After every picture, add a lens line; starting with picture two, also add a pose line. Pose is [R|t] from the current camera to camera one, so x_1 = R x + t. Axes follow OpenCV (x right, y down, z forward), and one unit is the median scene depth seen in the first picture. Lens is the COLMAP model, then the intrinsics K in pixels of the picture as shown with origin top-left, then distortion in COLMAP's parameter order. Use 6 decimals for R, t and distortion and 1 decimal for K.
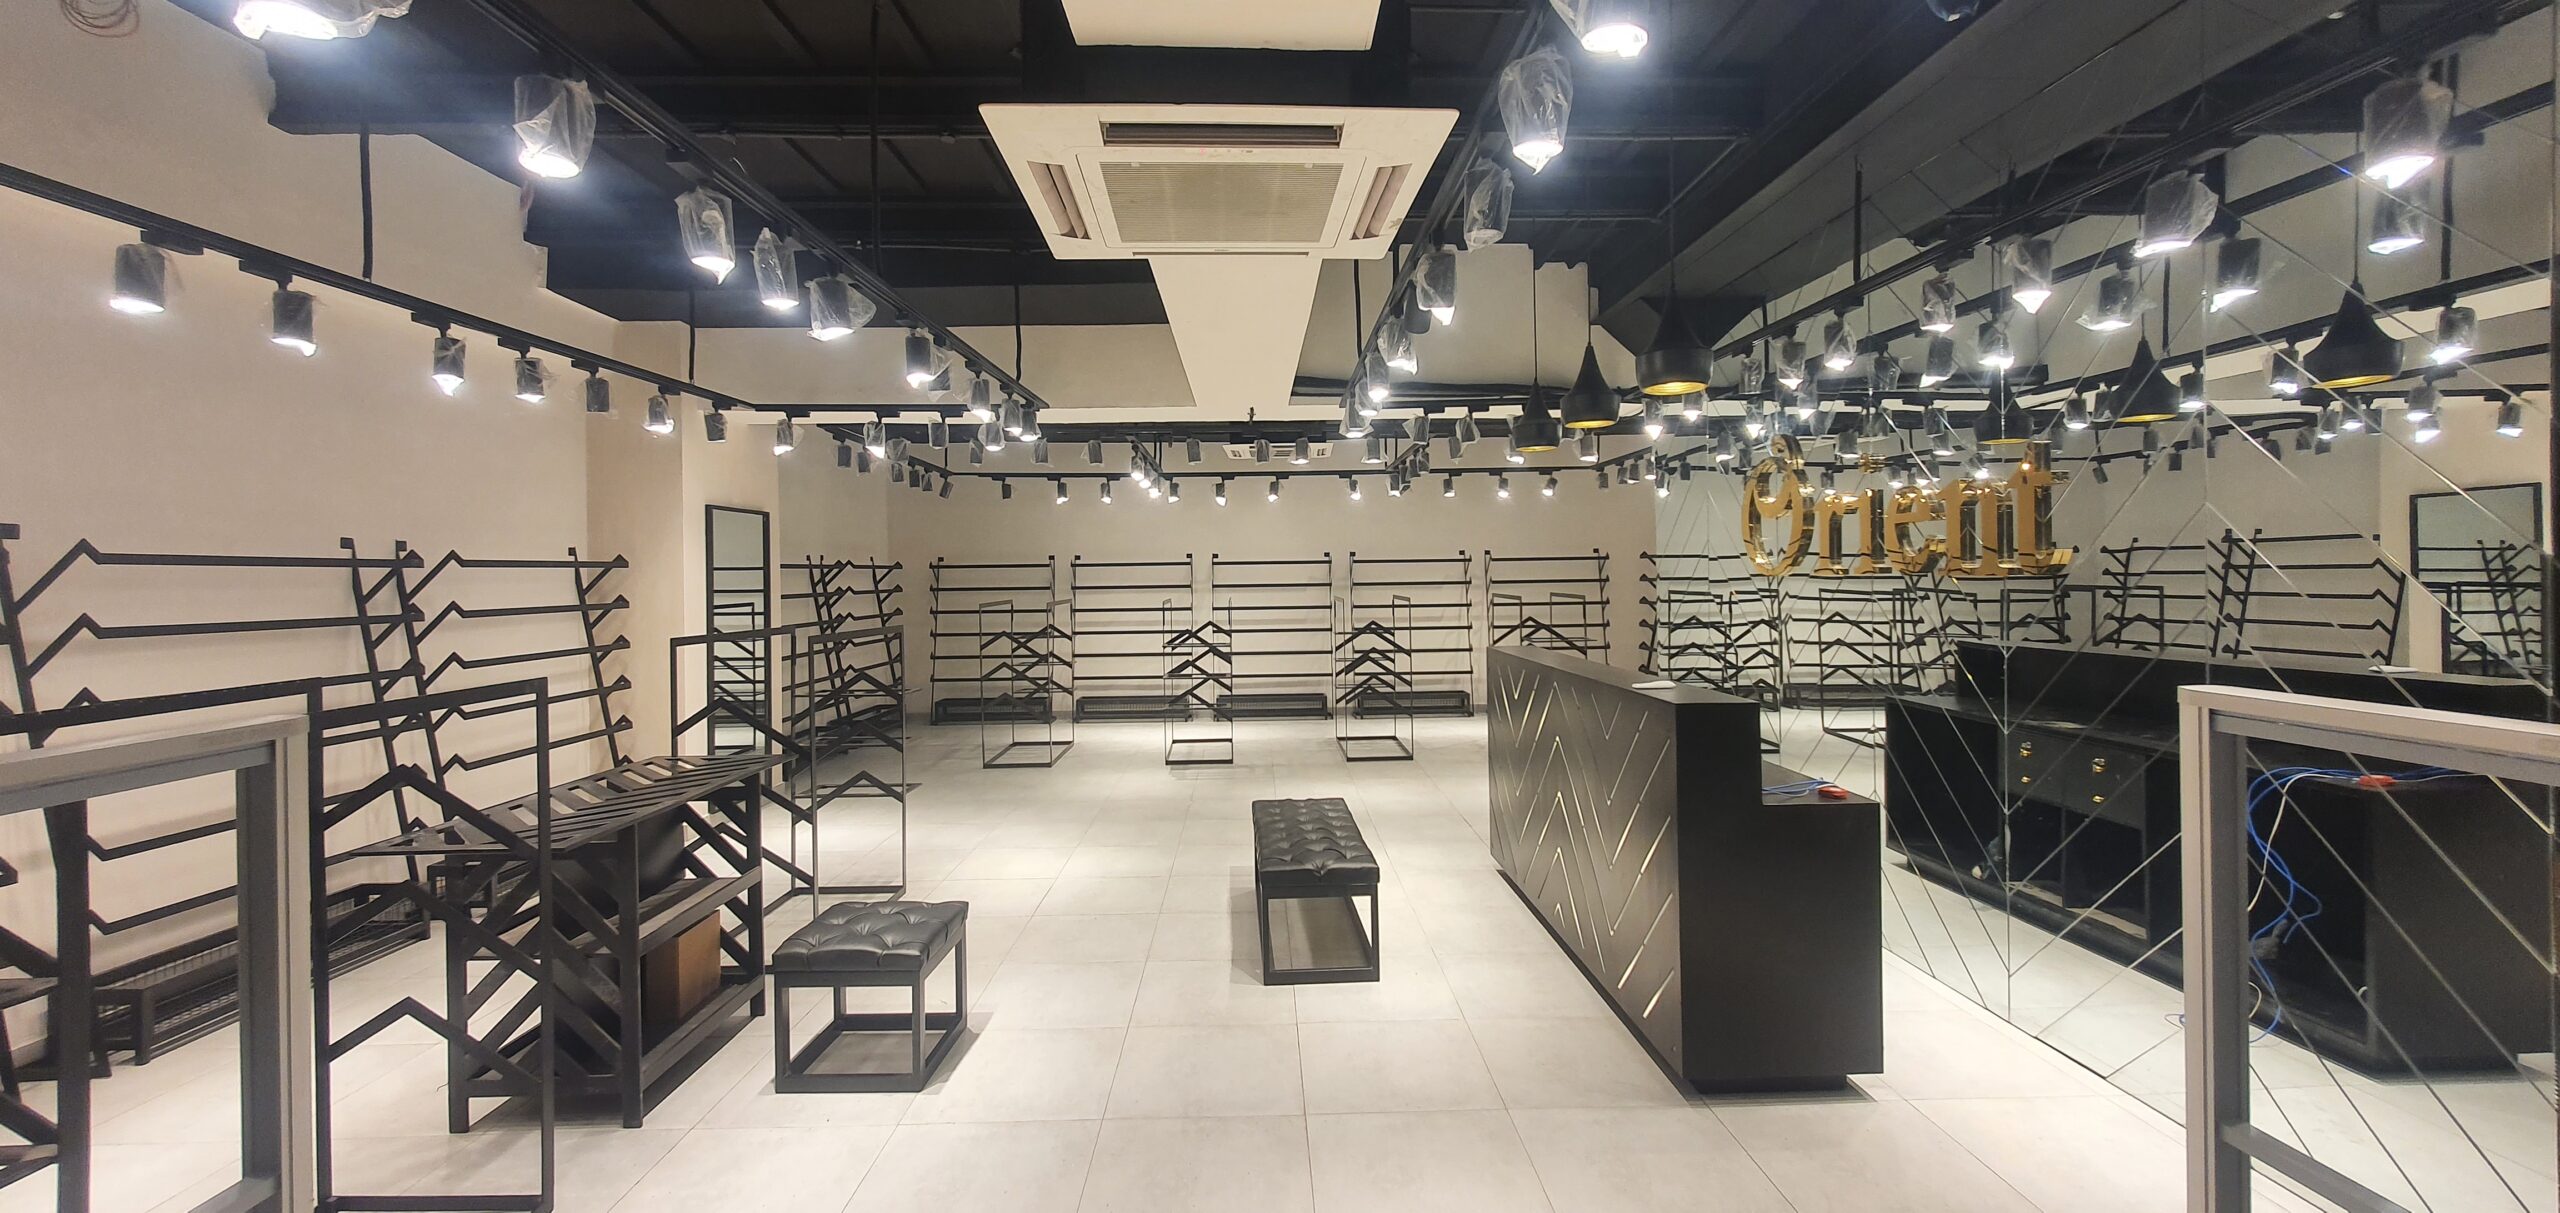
lens RADIAL K [[1017.0, 0, 1274.8], [0, 1017.0, 572.2], [0, 0, 1]] dist [0.006123, 0.000138]
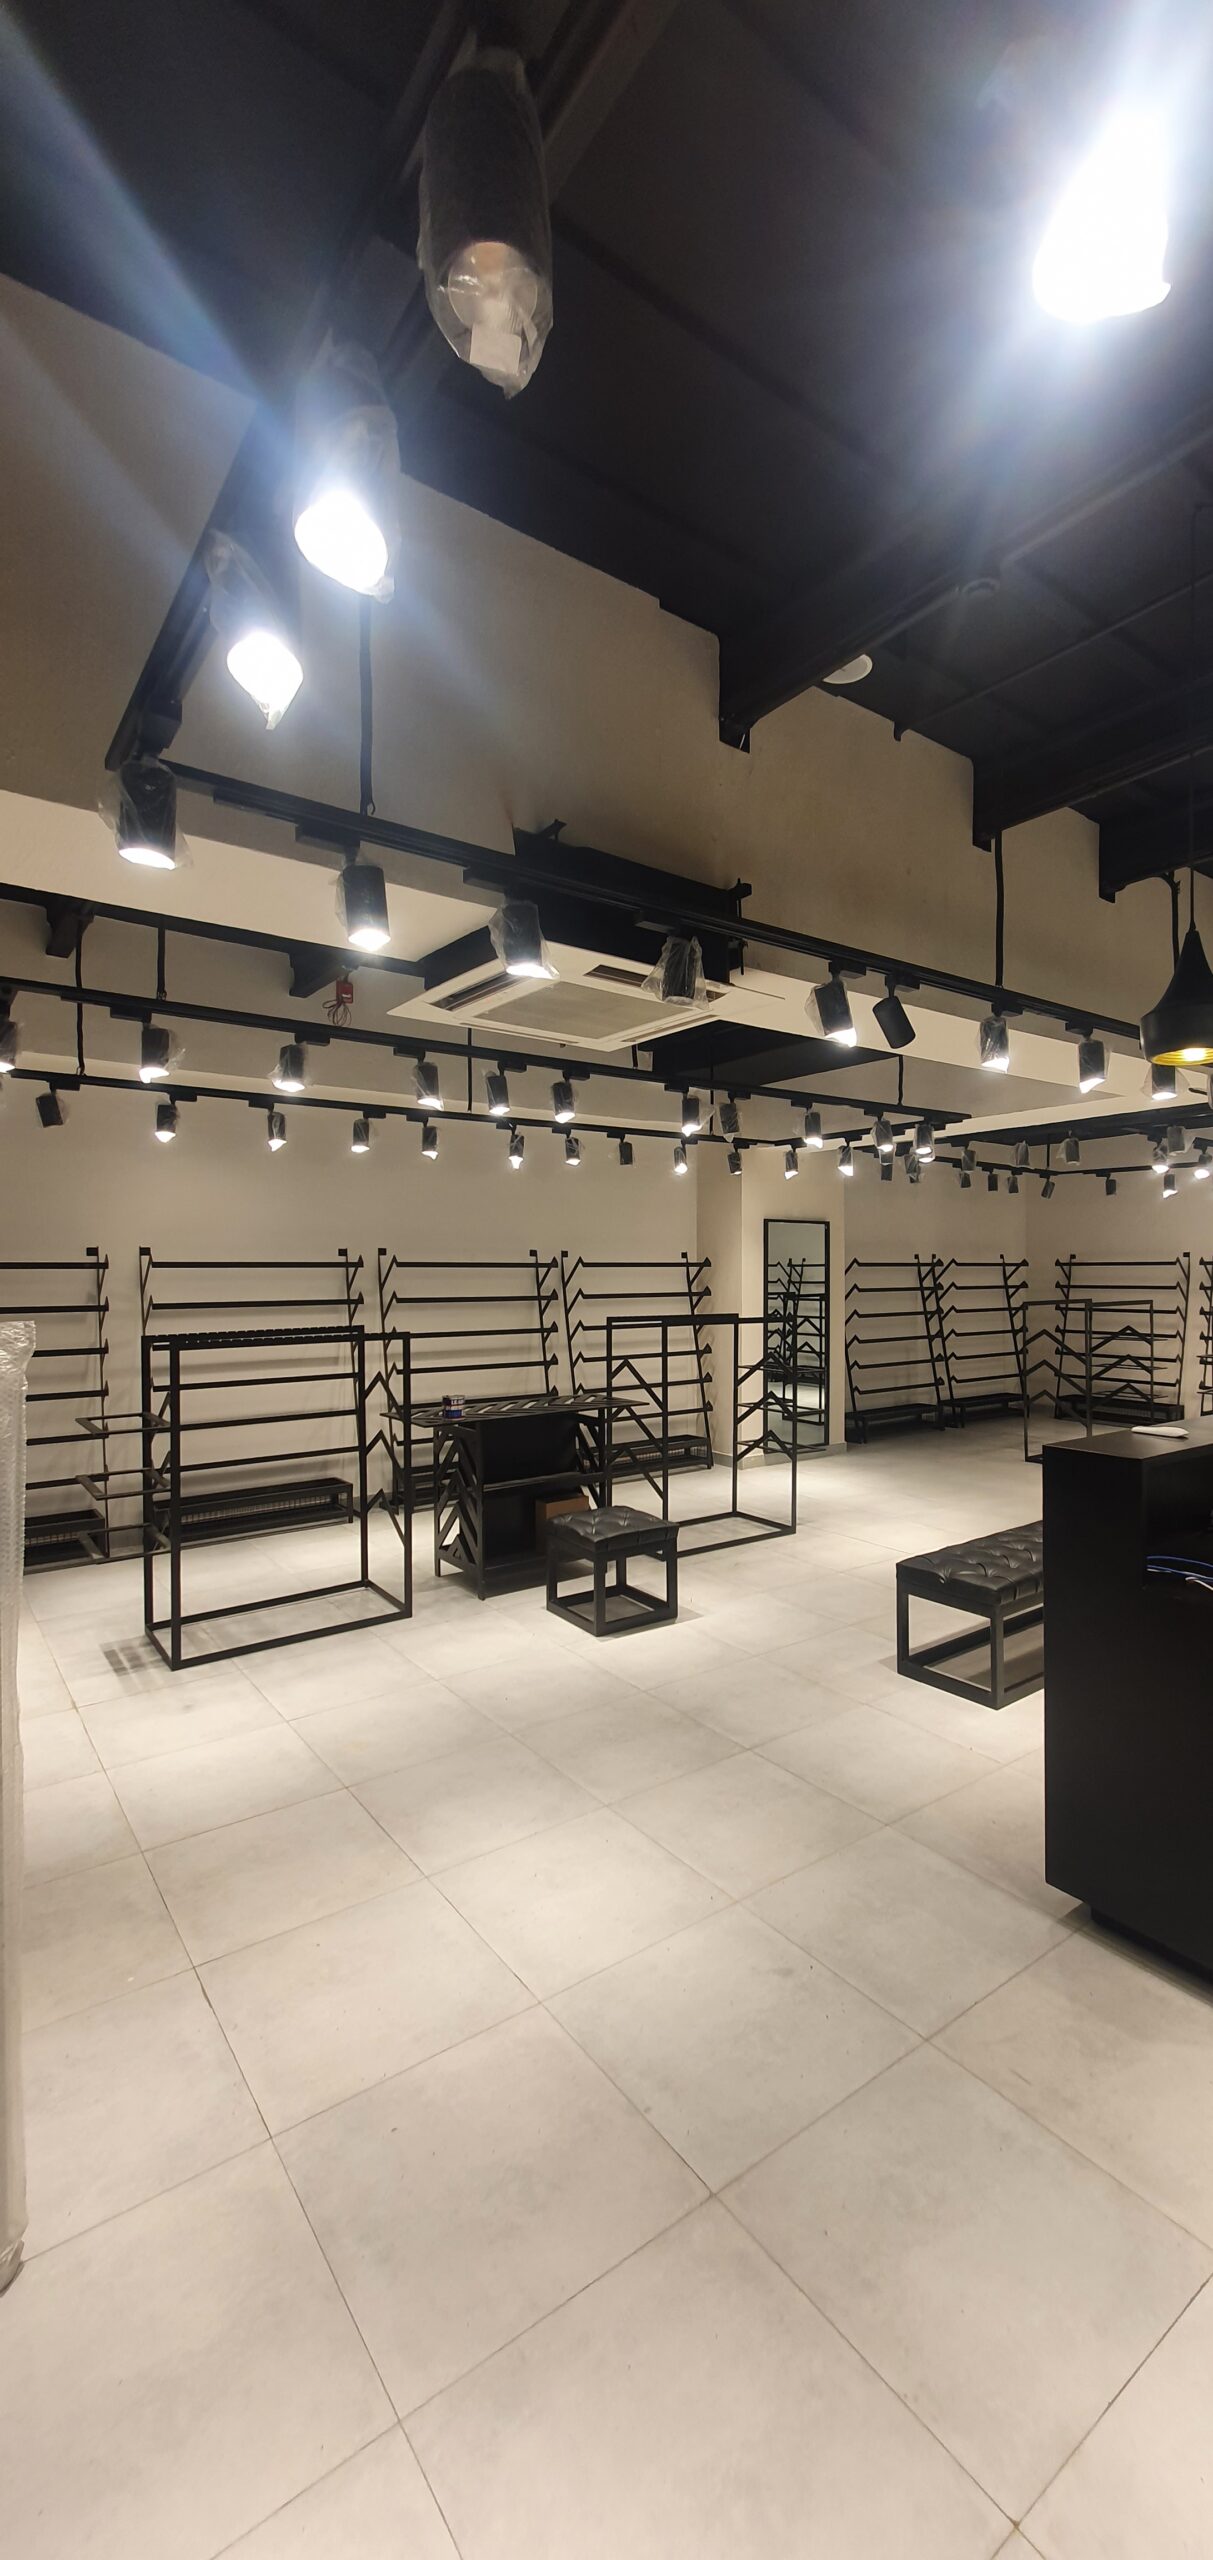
lens RADIAL K [[1011.7, 0, 637.4], [0, 1011.7, 1273.7], [0, 0, 1]] dist [0.010425, -0.003950]
pose [[0.581381, 0.013096, -0.813526, 0.432809], [-0.004268, 0.999906, 0.013046, -0.012260], [0.813620, -0.004113, 0.581382, 0.109767]]
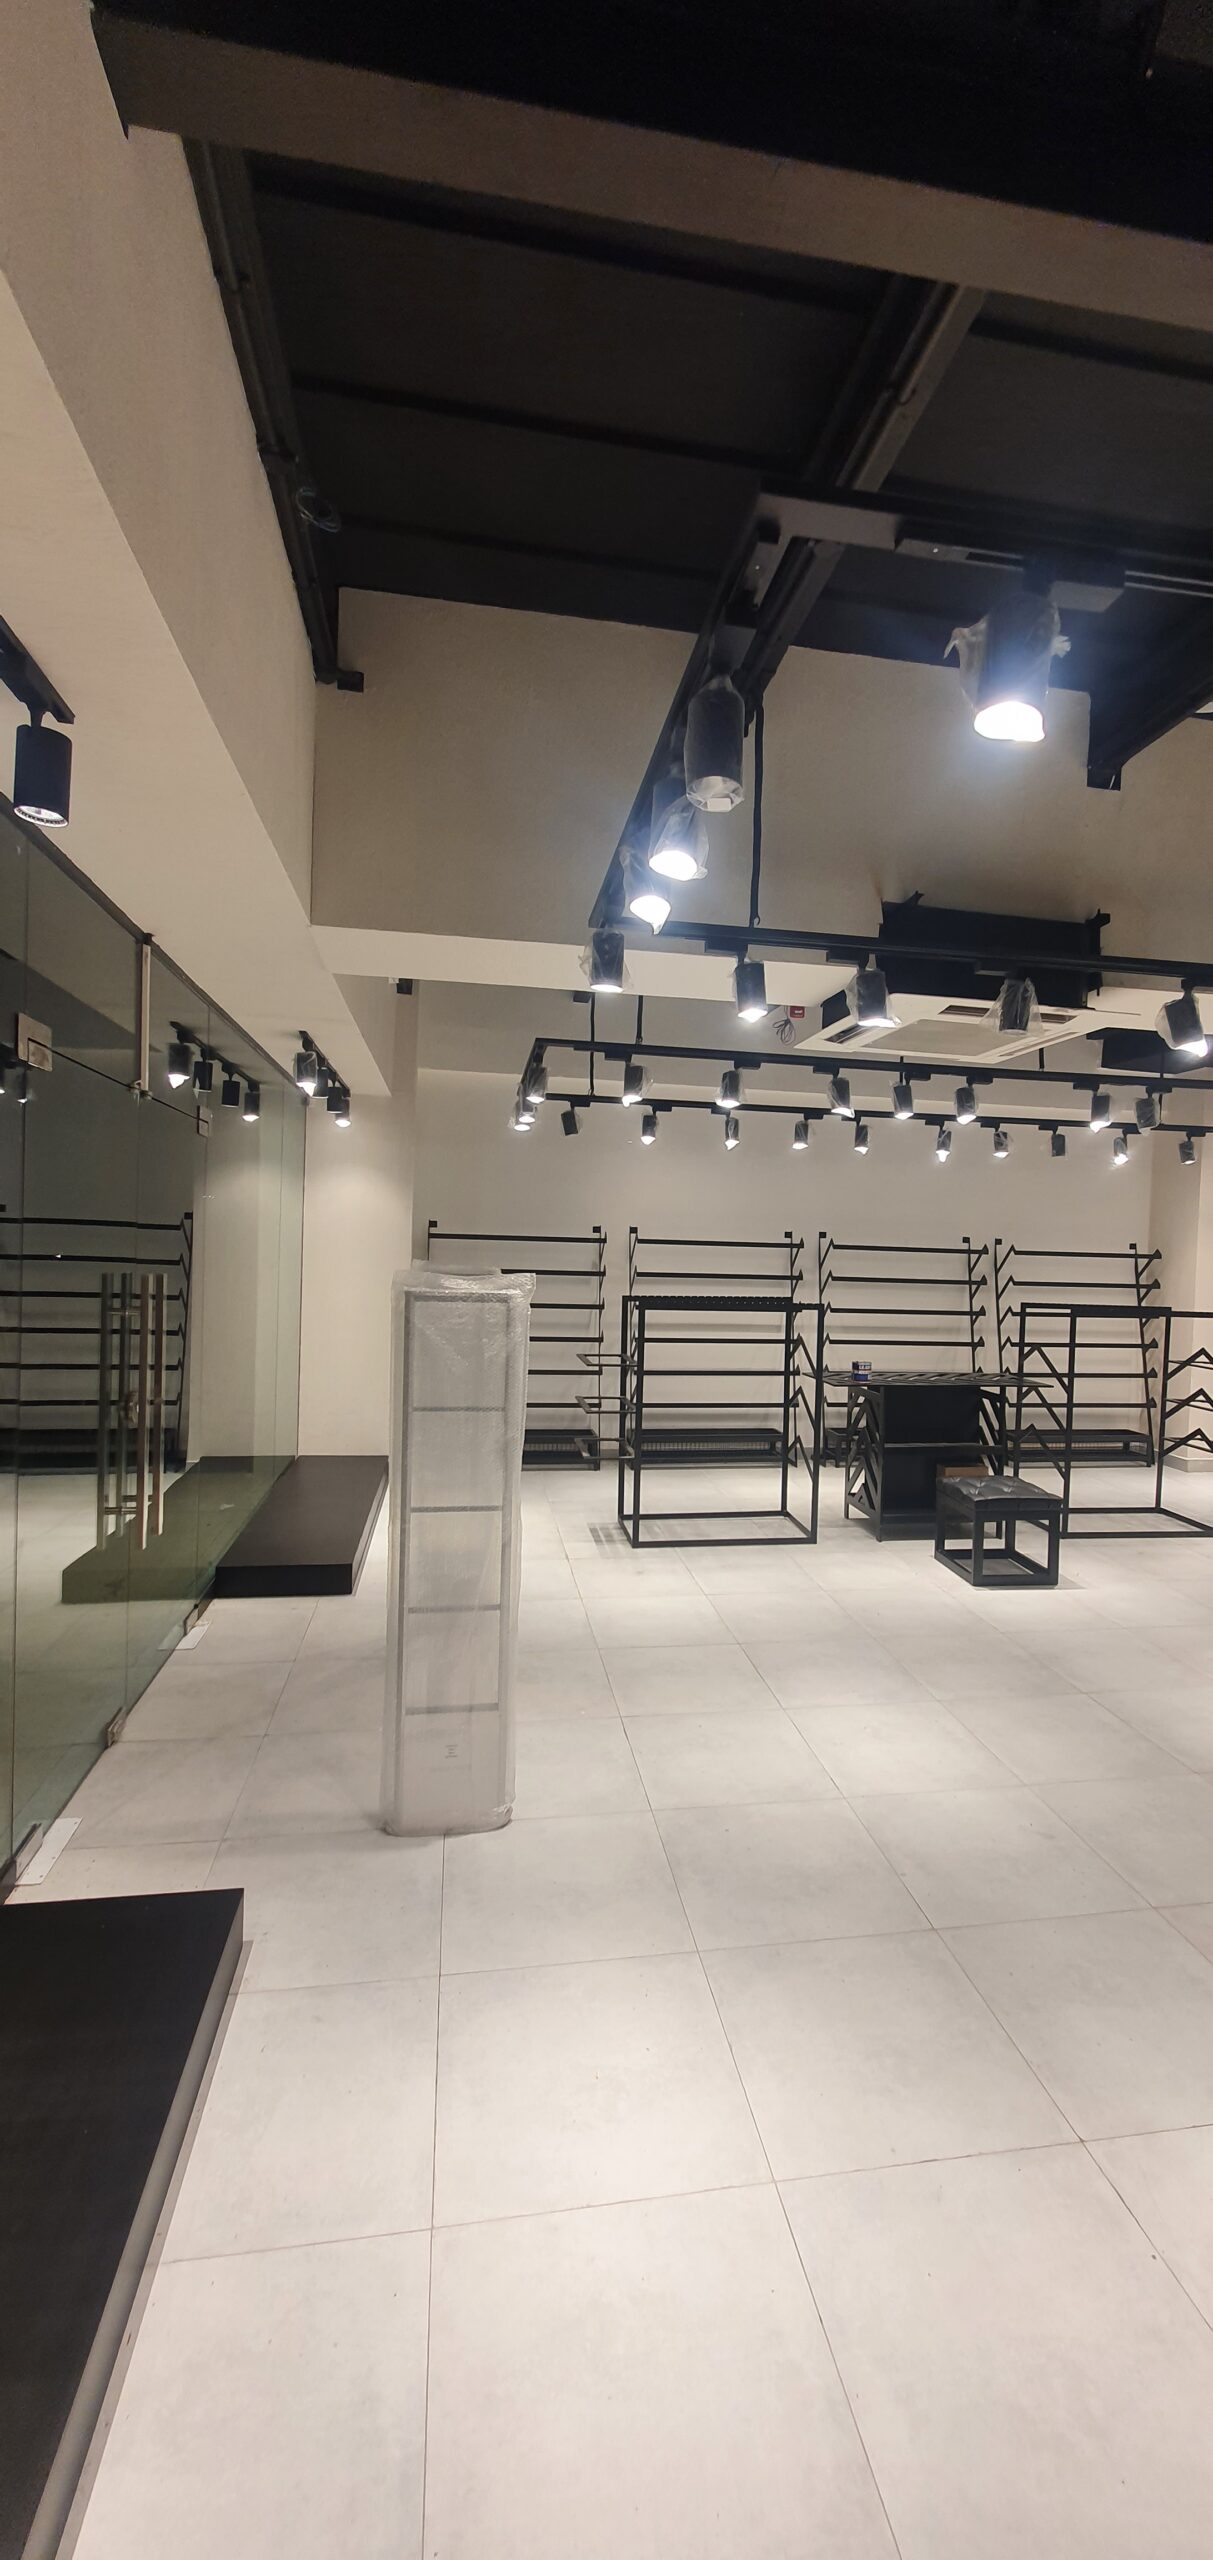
lens RADIAL K [[1012.0, 0, 638.9], [0, 1012.0, 1270.5], [0, 0, 1]] dist [0.006562, -0.003867]
pose [[0.150696, 0.040680, -0.987743, 0.579899], [-0.032631, 0.998813, 0.036158, -0.014769], [0.988041, 0.026782, 0.151845, 0.113064]]
